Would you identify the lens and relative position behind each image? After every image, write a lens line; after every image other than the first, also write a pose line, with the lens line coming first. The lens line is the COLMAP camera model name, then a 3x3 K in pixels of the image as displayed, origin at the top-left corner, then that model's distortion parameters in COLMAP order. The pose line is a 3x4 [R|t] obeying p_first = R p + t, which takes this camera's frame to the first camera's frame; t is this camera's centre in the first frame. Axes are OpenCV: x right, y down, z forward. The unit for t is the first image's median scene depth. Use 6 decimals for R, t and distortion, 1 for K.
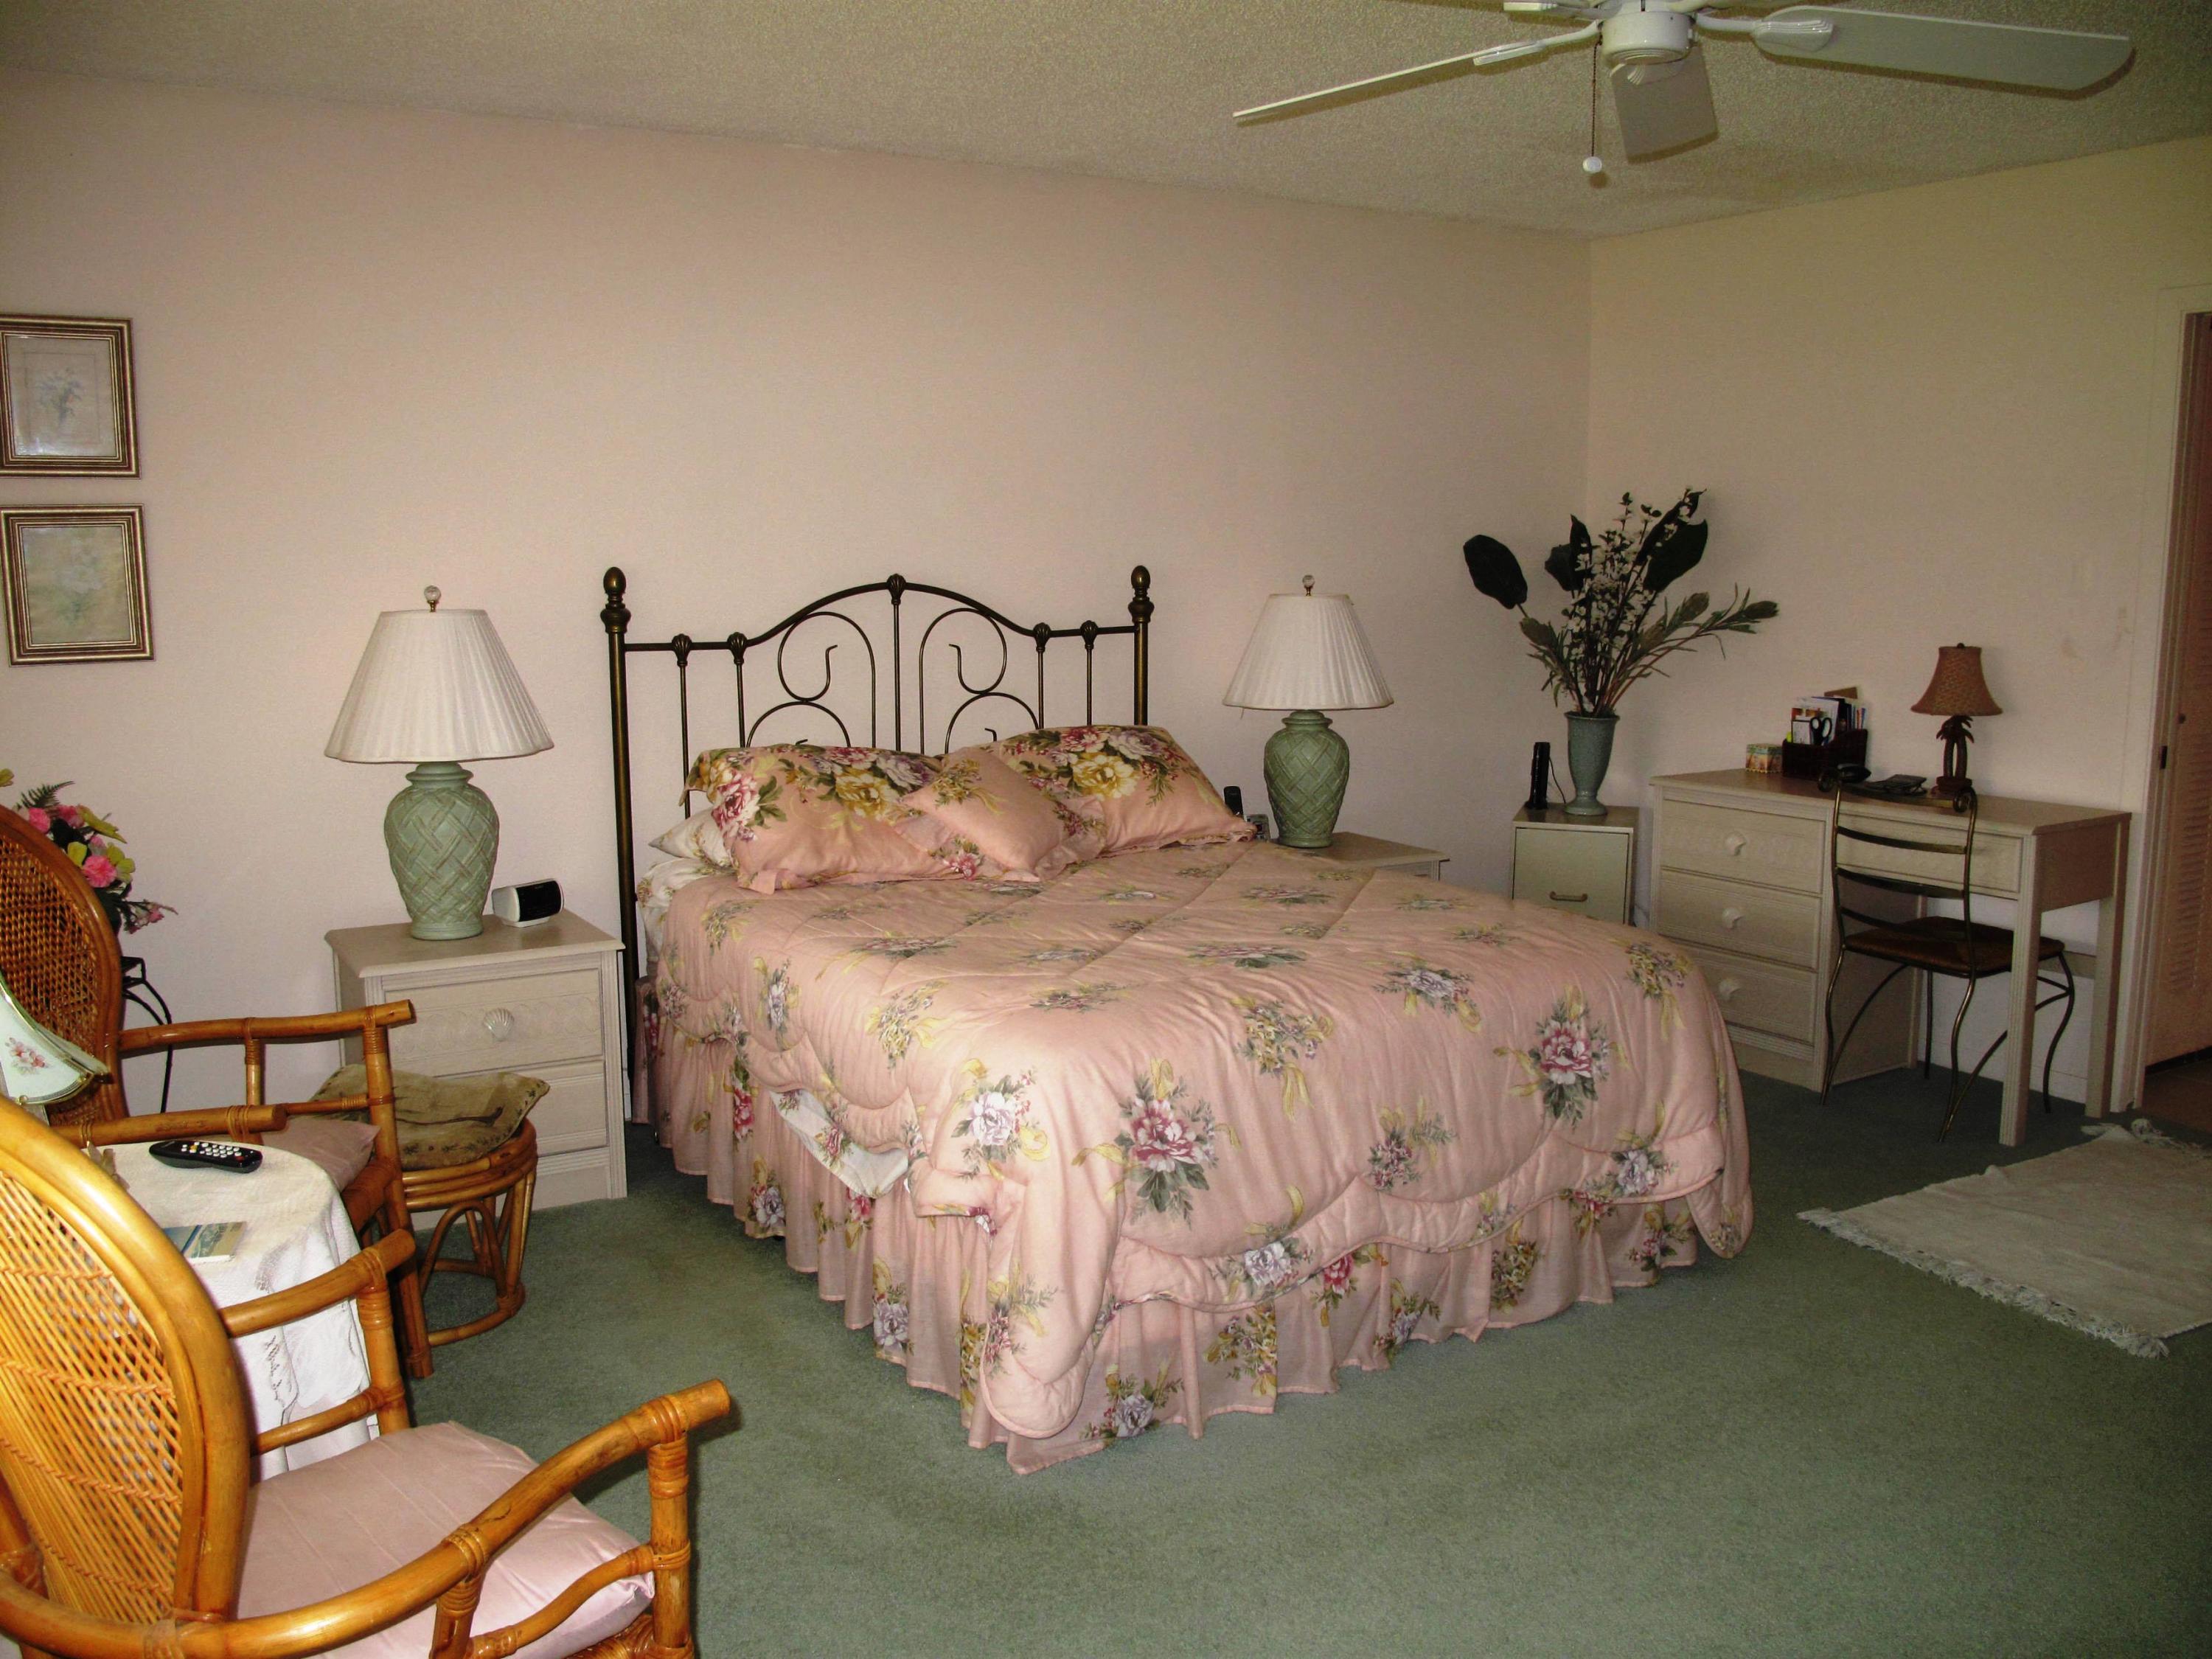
lens RADIAL K [[1852.9, 0, 1109.7], [0, 1852.9, 823.8], [0, 0, 1]] dist [-0.146021, 0.104741]
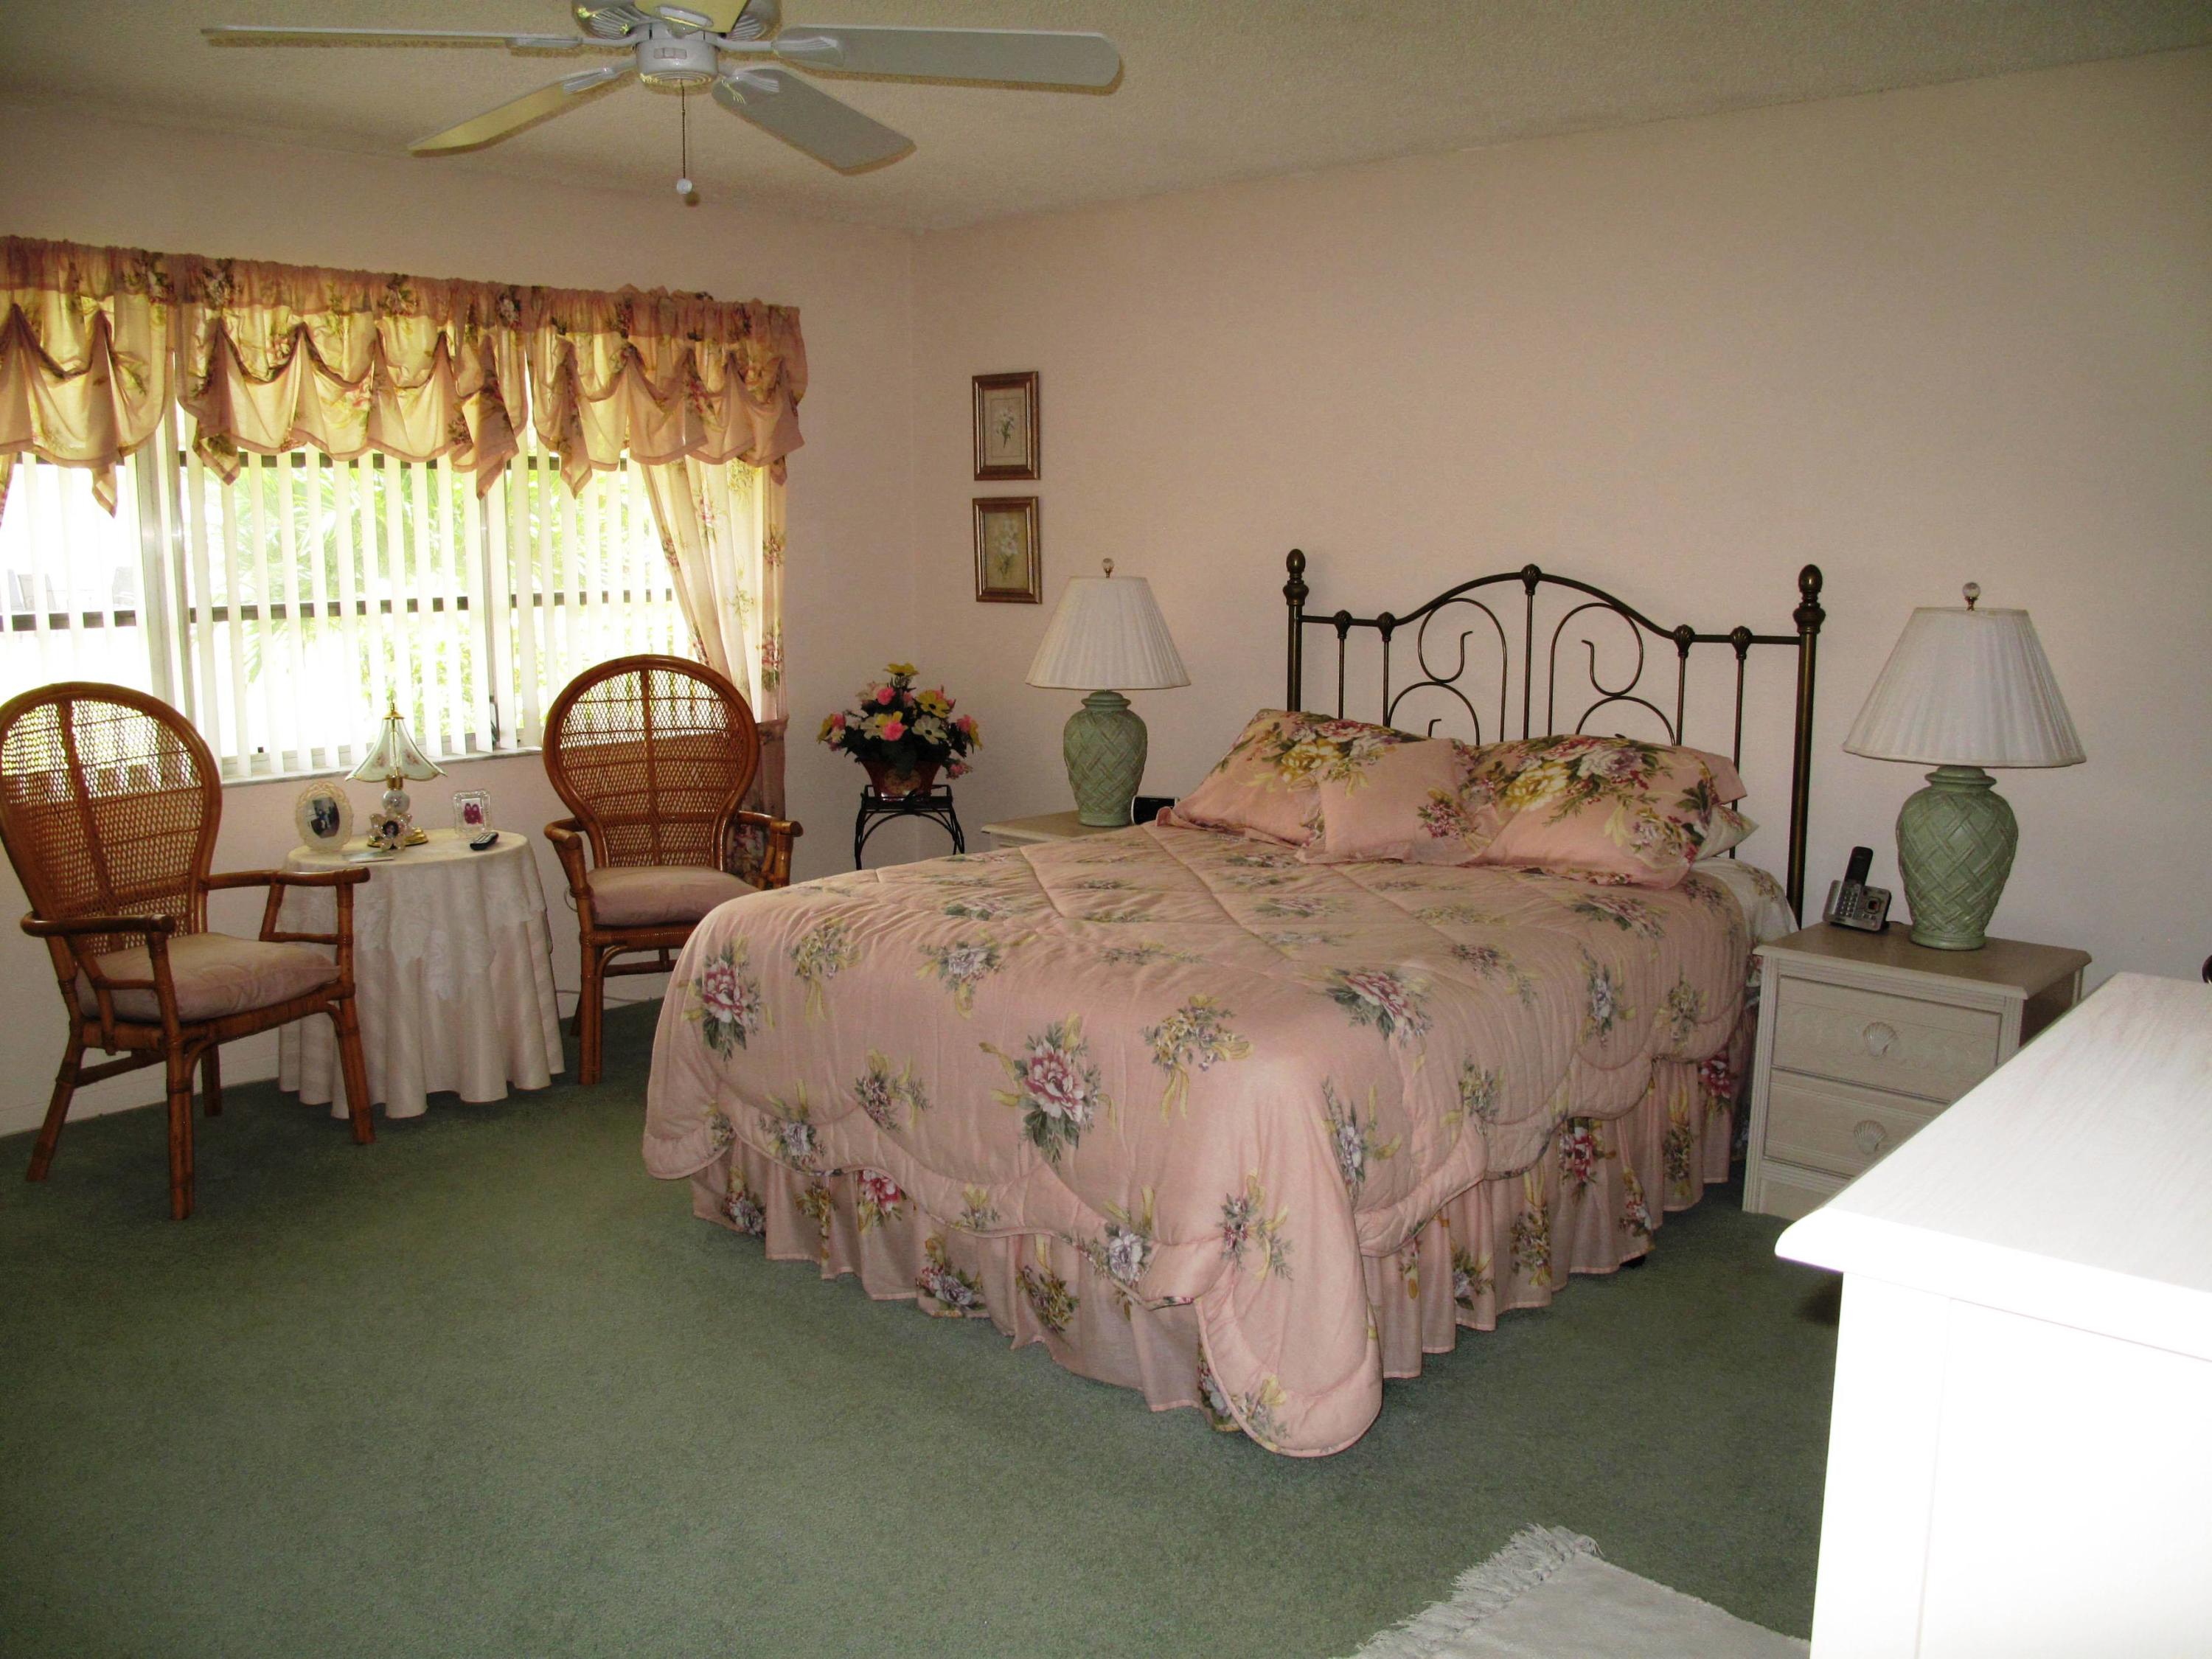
lens RADIAL K [[1877.6, 0, 1110.1], [0, 1877.6, 823.9], [0, 0, 1]] dist [-0.128789, 0.041809]
pose [[0.285315, 0.148237, -0.946901, 0.774298], [-0.149463, 0.982761, 0.108816, -0.073721], [0.946708, 0.110479, 0.302553, 0.504523]]
